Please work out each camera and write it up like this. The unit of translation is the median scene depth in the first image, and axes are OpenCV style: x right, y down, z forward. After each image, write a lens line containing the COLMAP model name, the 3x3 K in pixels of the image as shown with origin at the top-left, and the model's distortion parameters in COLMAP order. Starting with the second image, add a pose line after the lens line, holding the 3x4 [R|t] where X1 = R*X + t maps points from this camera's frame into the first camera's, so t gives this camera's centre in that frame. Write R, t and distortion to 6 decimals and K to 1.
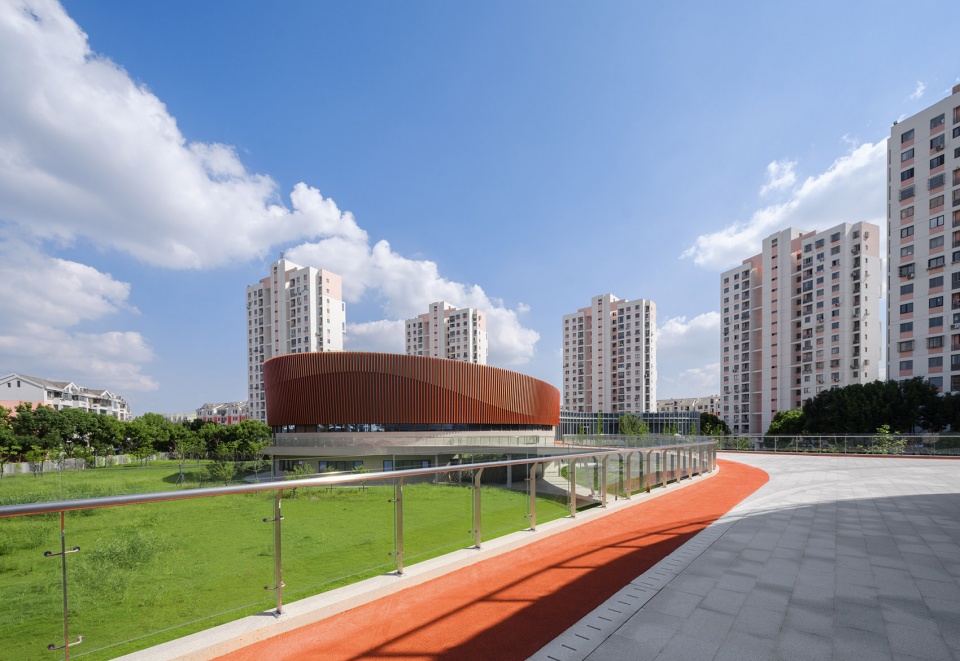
lens RADIAL K [[399.8, 0, 474.3], [0, 399.8, 446.0], [0, 0, 1]] dist [-0.001294, -0.000133]
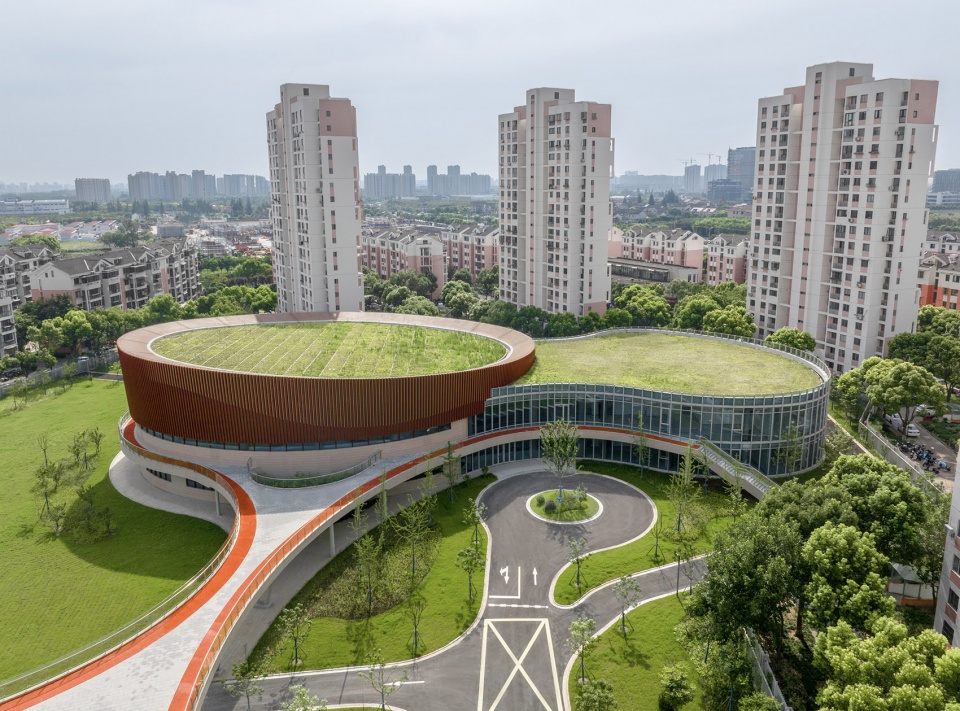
lens RADIAL K [[689.9, 0, 470.2], [0, 689.9, 330.3], [0, 0, 1]] dist [-0.049087, -0.003957]
pose [[0.869677, 0.102359, -0.482893, 0.470161], [-0.010864, 0.981996, 0.188589, -0.256409], [0.493502, -0.158765, 0.855131, 0.010389]]
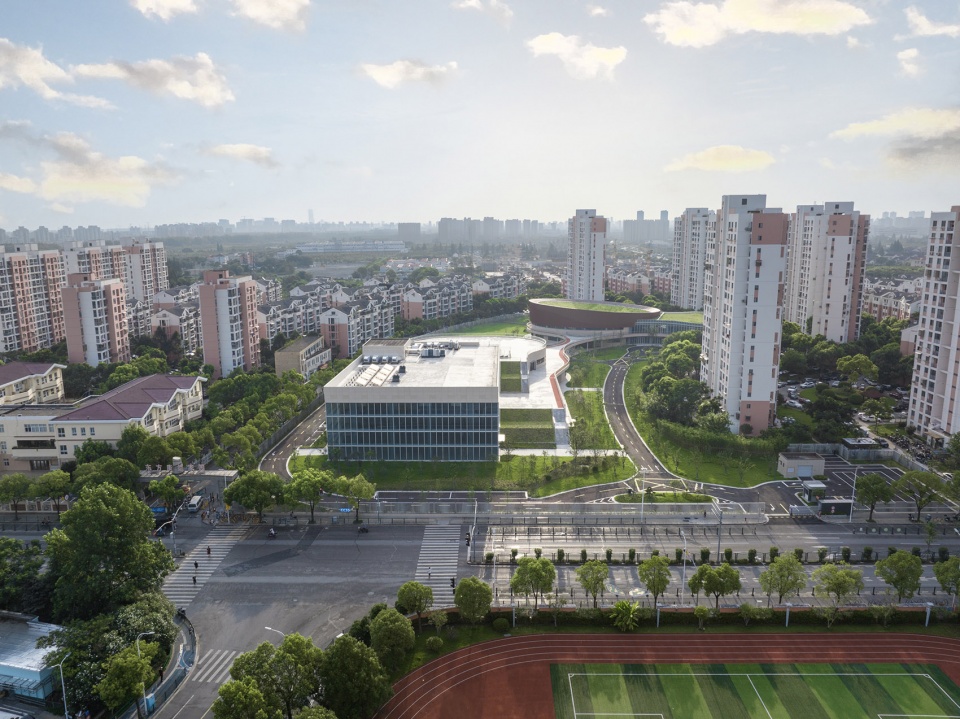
lens RADIAL K [[663.4, 0, 473.4], [0, 663.4, 364.2], [0, 0, 1]] dist [-0.018871, -0.037206]
pose [[0.629834, 0.158866, -0.760310, 1.590933], [-0.013437, 0.980942, 0.193836, -0.349858], [0.776614, -0.111869, 0.619965, -1.290686]]
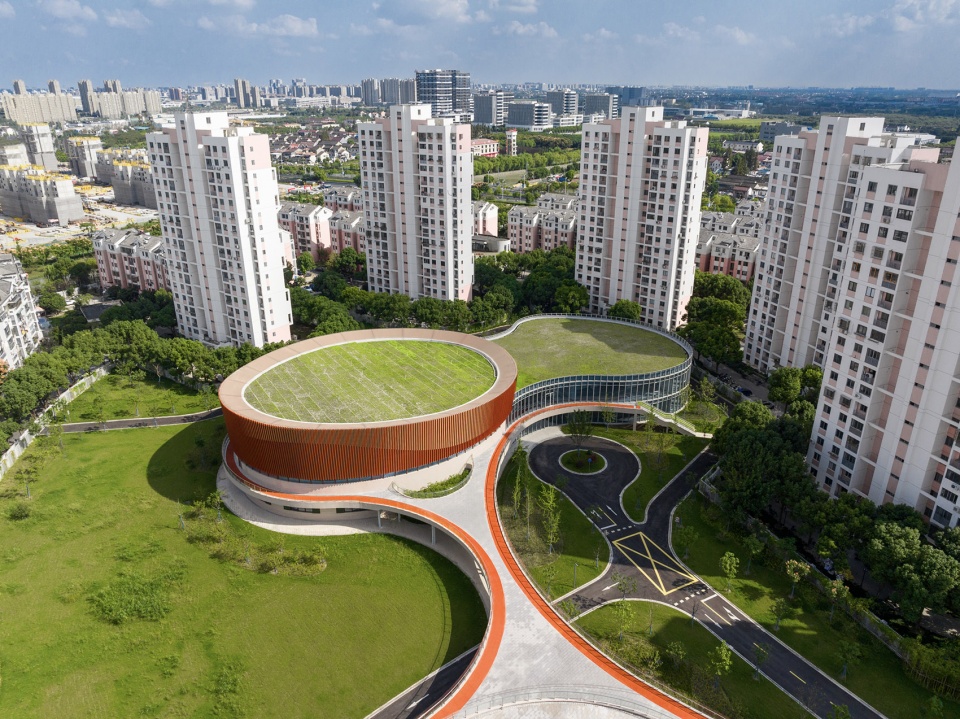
lens RADIAL K [[663.4, 0, 473.4], [0, 663.4, 364.2], [0, 0, 1]] dist [-0.018871, -0.037206]
pose [[0.998722, 0.021914, -0.045545, 0.125097], [-0.004126, 0.933459, 0.358661, -0.463343], [0.050374, -0.358015, 0.932356, -0.297979]]
